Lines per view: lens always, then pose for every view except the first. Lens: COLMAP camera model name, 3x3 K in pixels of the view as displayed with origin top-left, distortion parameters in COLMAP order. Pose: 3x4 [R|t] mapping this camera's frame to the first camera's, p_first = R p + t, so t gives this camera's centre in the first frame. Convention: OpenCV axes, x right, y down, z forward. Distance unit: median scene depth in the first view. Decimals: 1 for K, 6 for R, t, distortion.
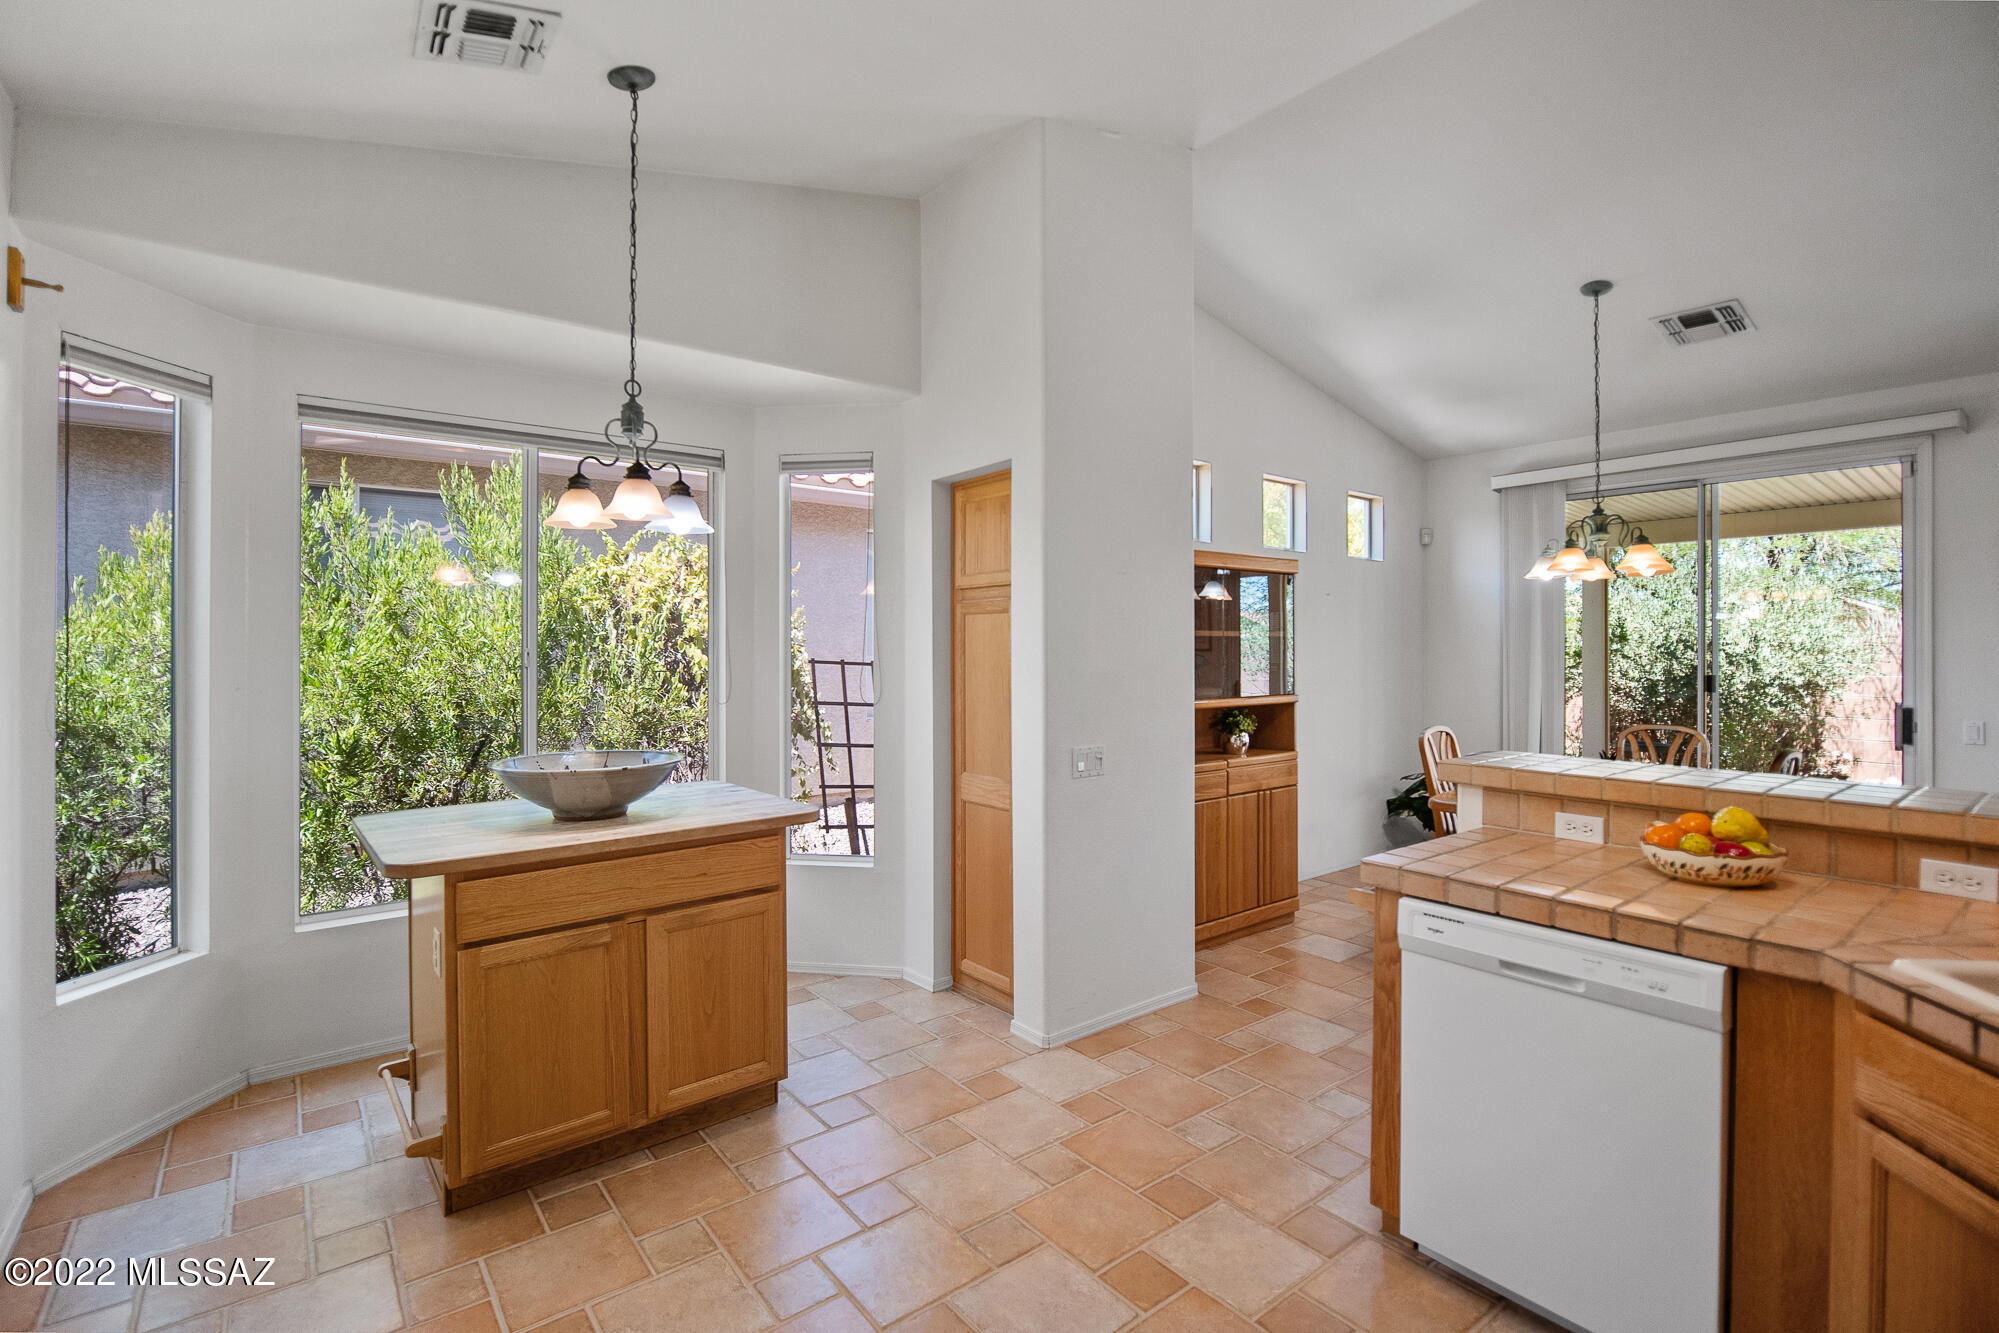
lens RADIAL K [[909.0, 0, 996.9], [0, 909.0, 654.9], [0, 0, 1]] dist [-0.014382, 0.000072]
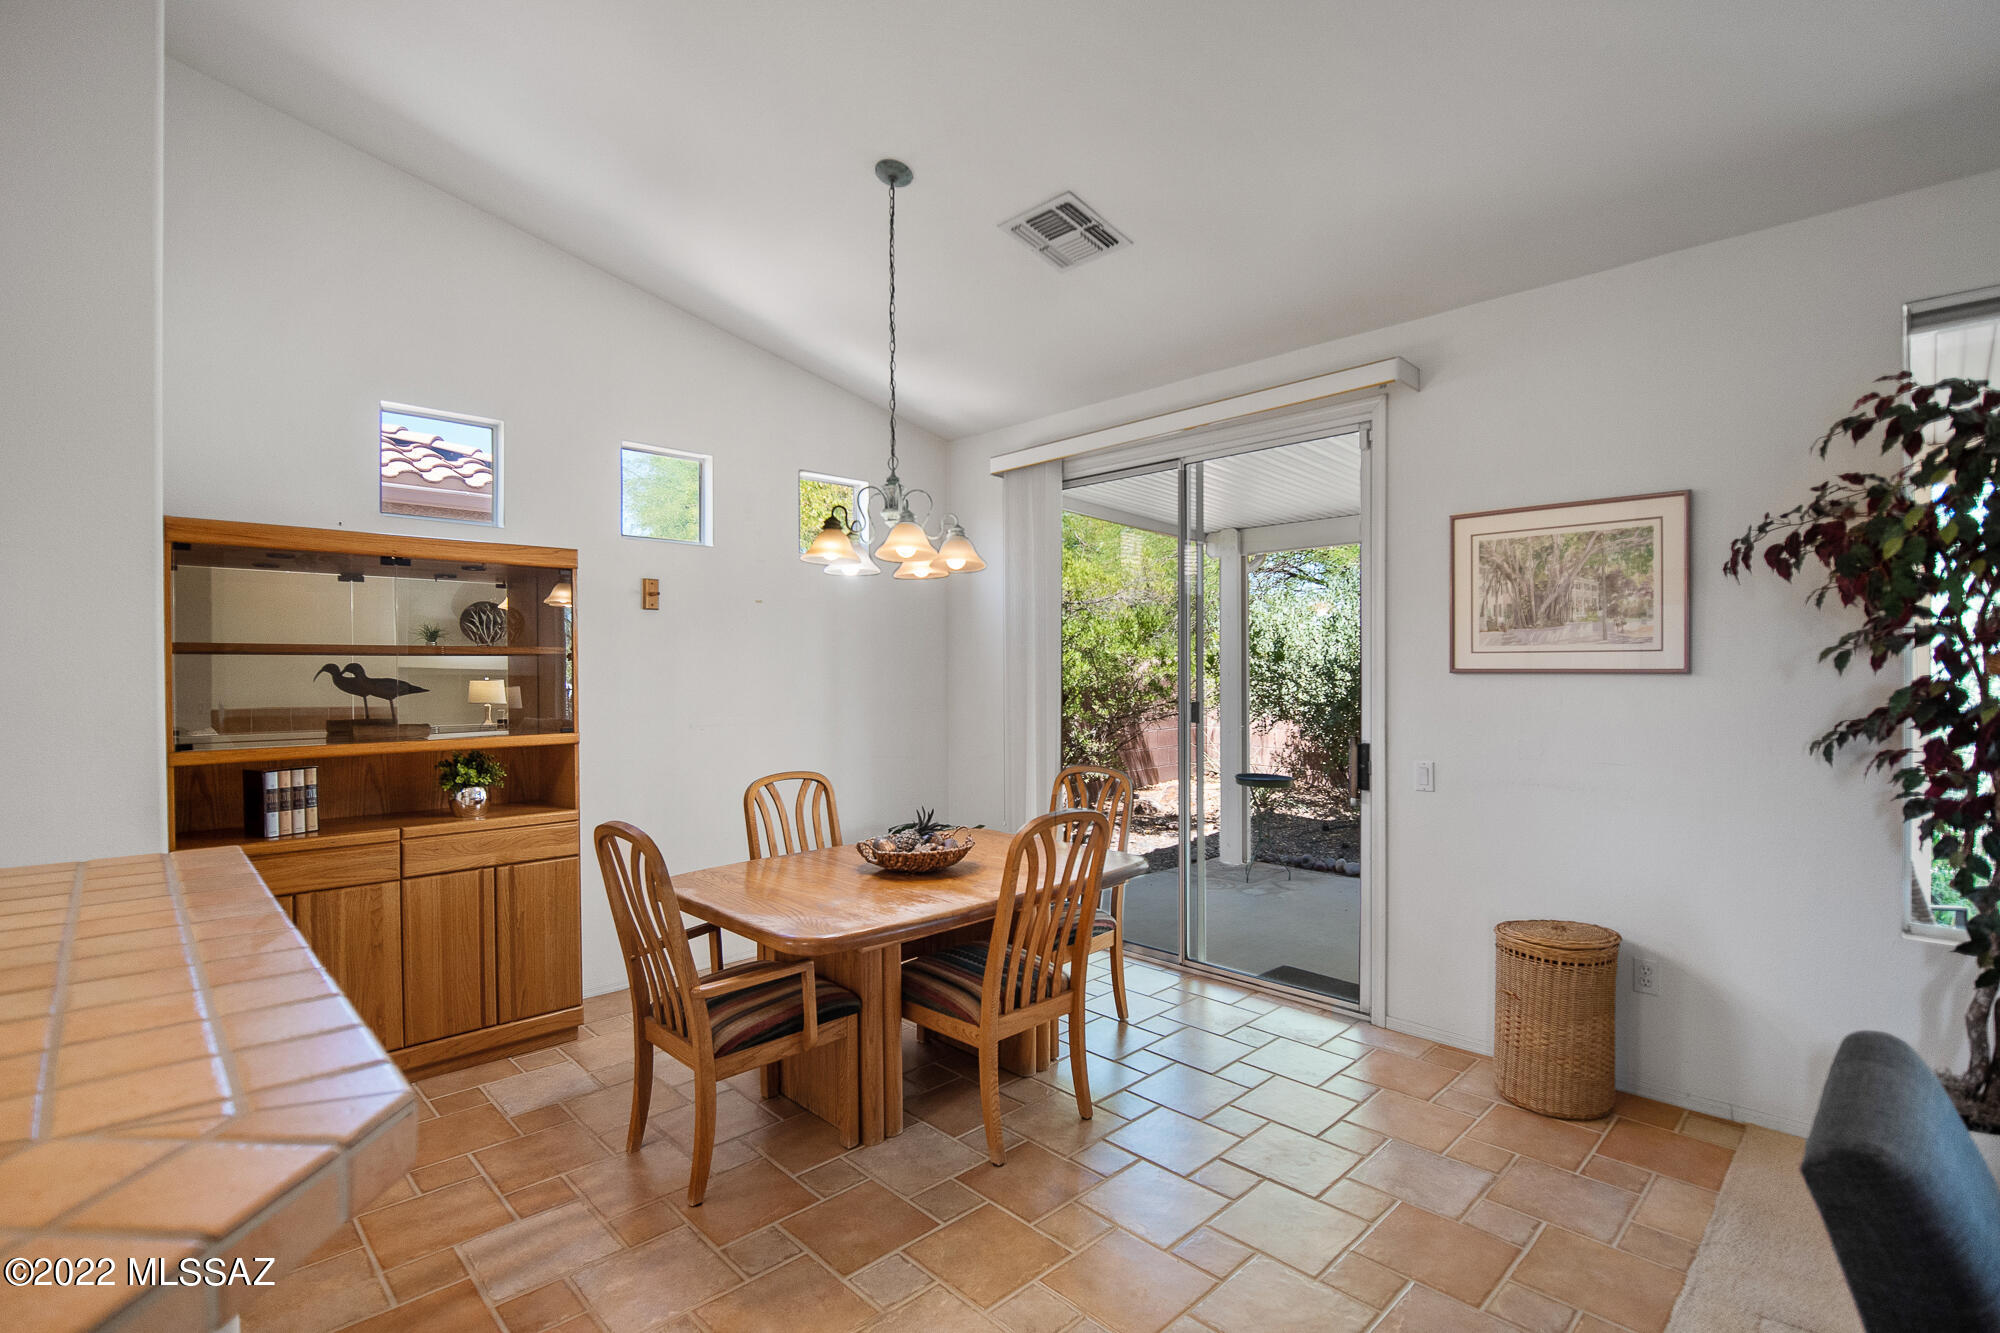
lens RADIAL K [[915.9, 0, 997.9], [0, 915.9, 681.8], [0, 0, 1]] dist [-0.017806, -0.000006]
pose [[0.994603, -0.004845, 0.103637, 0.673276], [0.004070, 0.999962, 0.007681, -0.001972], [-0.103670, -0.007218, 0.994586, 0.259604]]
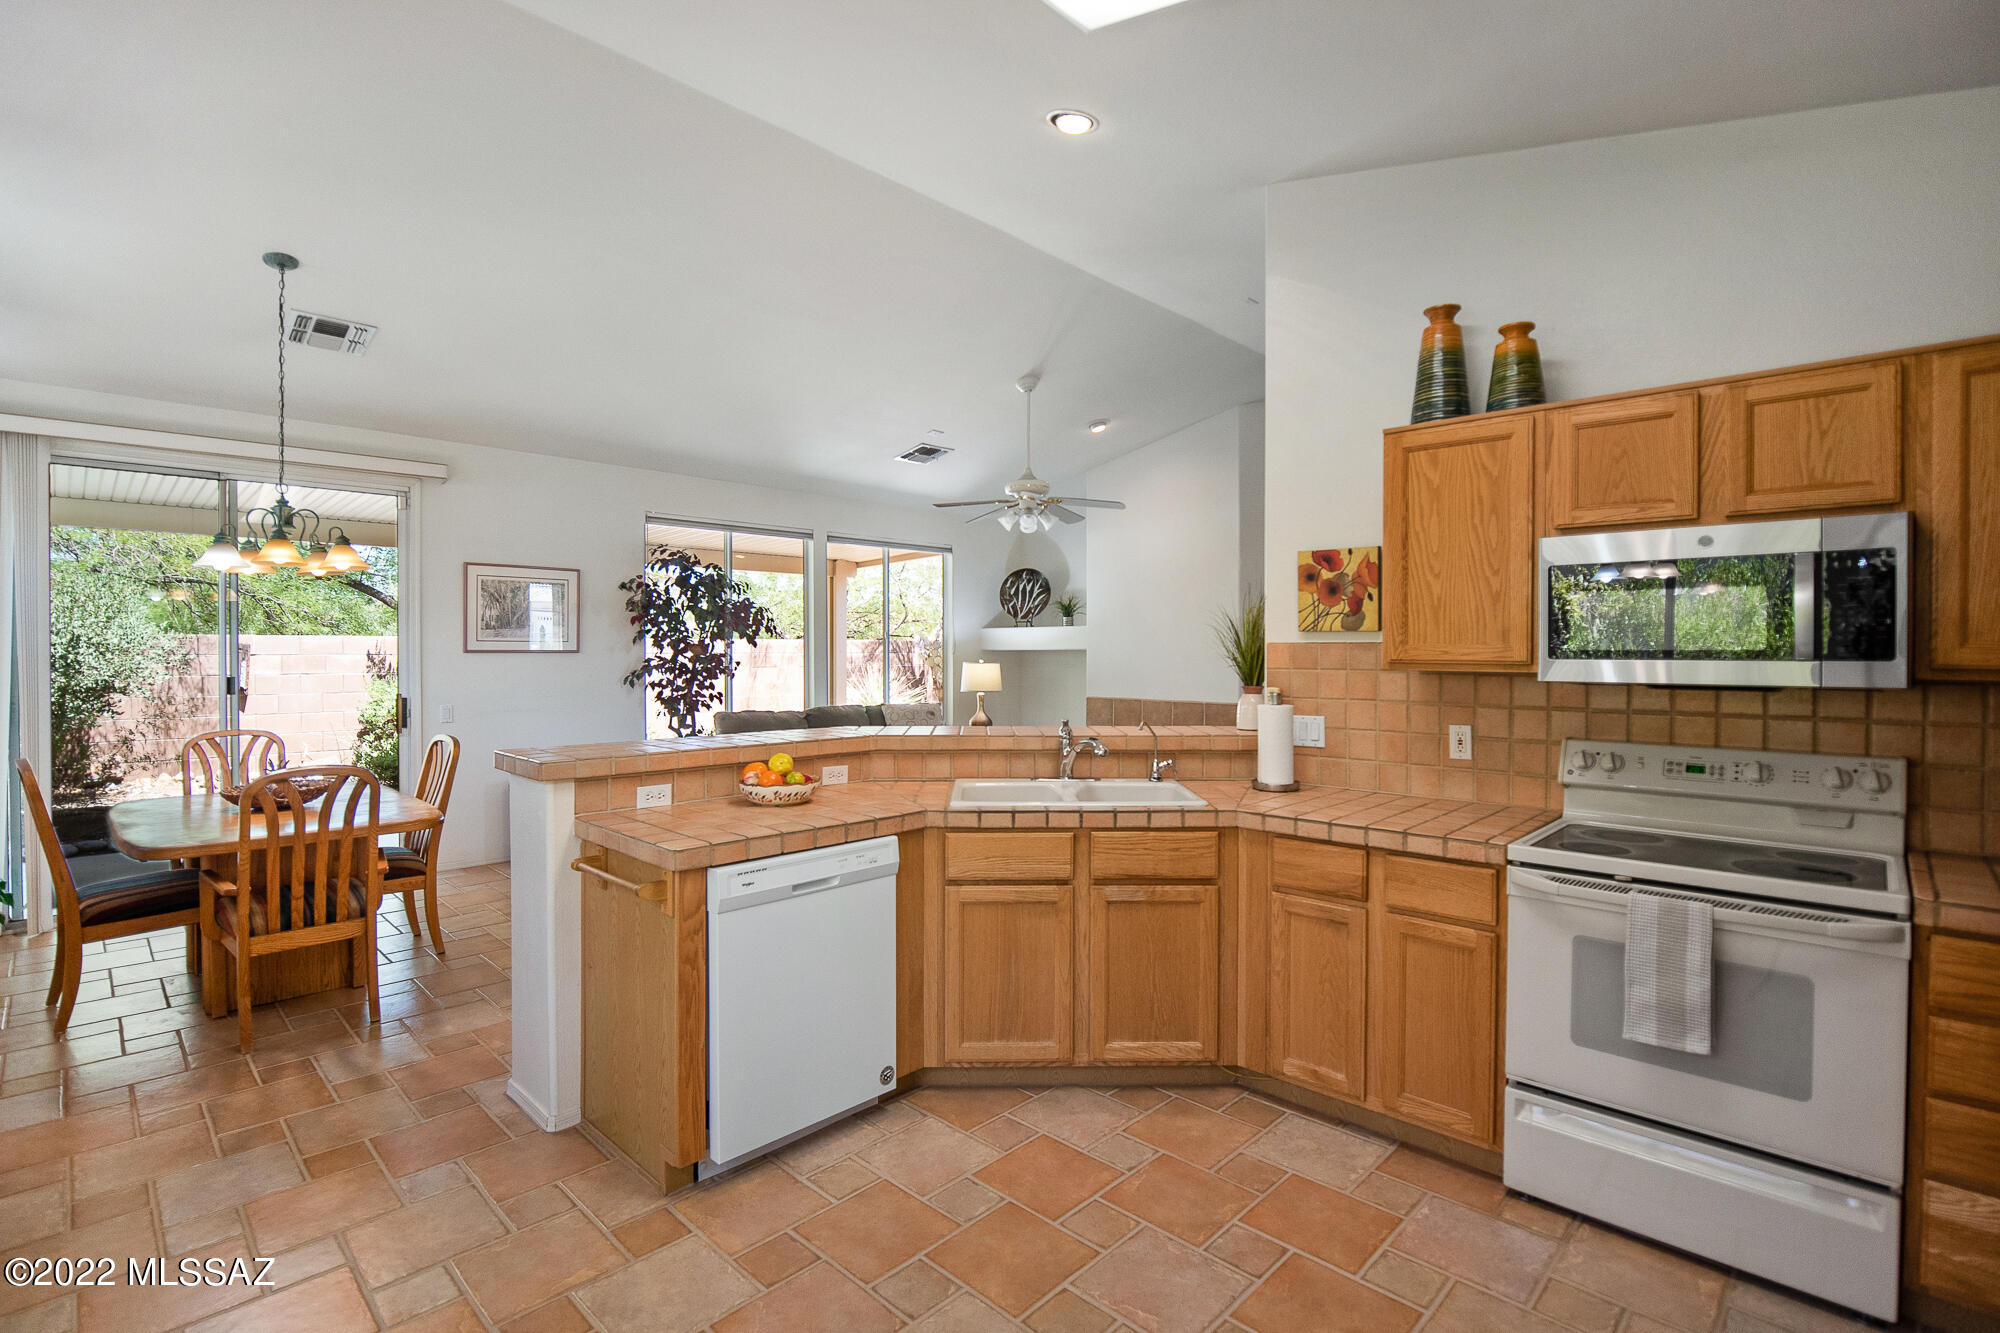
lens RADIAL K [[930.5, 0, 997.4], [0, 930.5, 656.8], [0, 0, 1]] dist [-0.018794, -0.000220]
pose [[-0.135154, -0.007661, 0.990795, -0.374899], [0.005327, 0.999950, 0.008458, -0.002924], [-0.990810, 0.006422, -0.135107, 0.402322]]
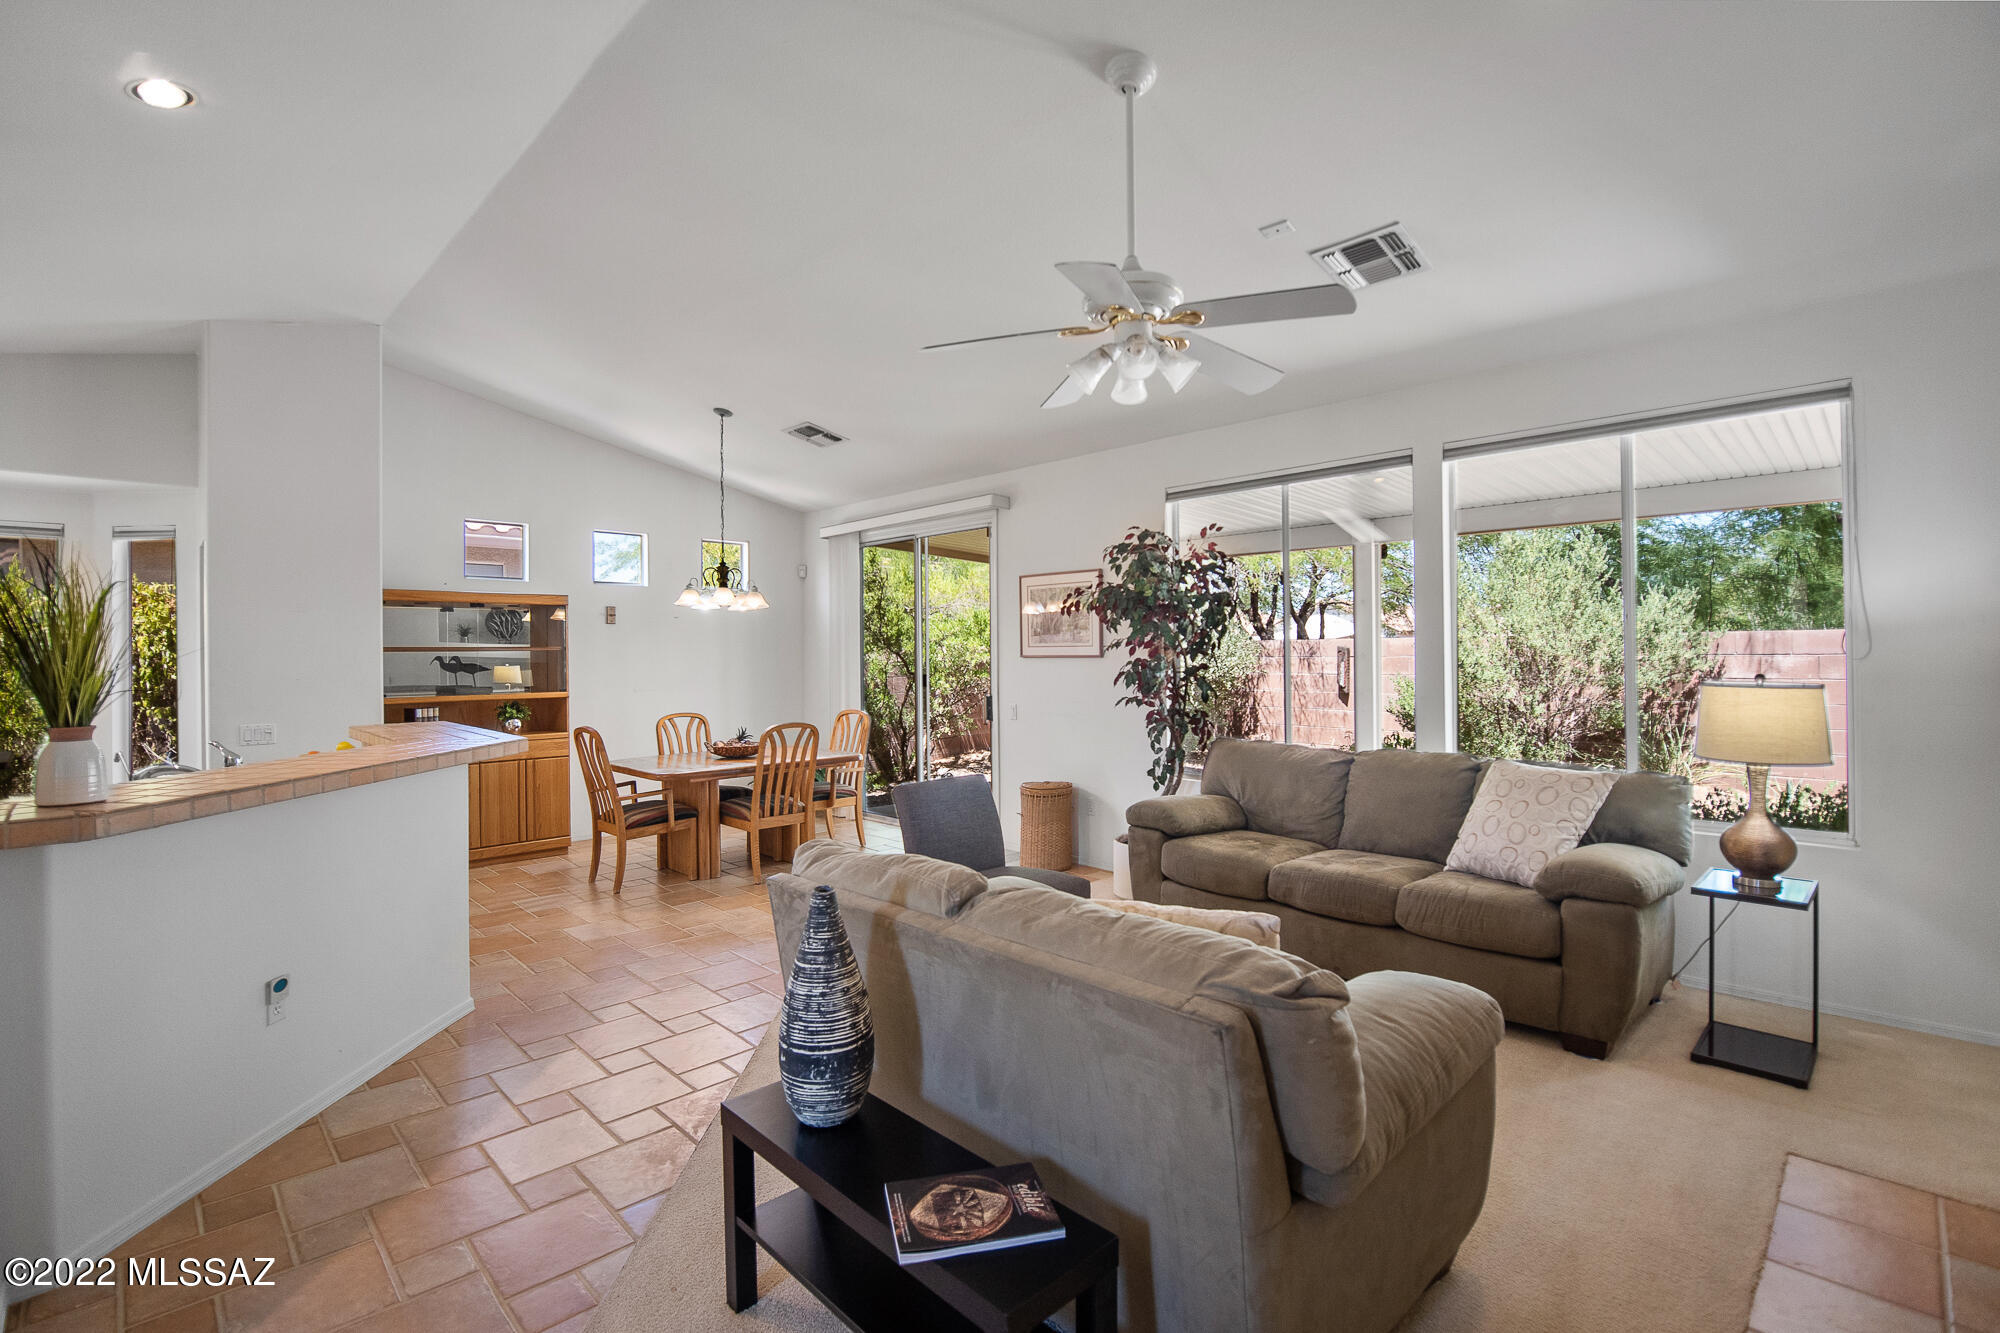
lens RADIAL K [[906.7, 0, 999.7], [0, 906.7, 655.7], [0, 0, 1]] dist [-0.017057, -0.000722]
pose [[0.994326, -0.009430, 0.105960, 0.958816], [0.009926, 0.999942, -0.004155, 0.001135], [-0.105914, 0.005183, 0.994362, -0.516258]]
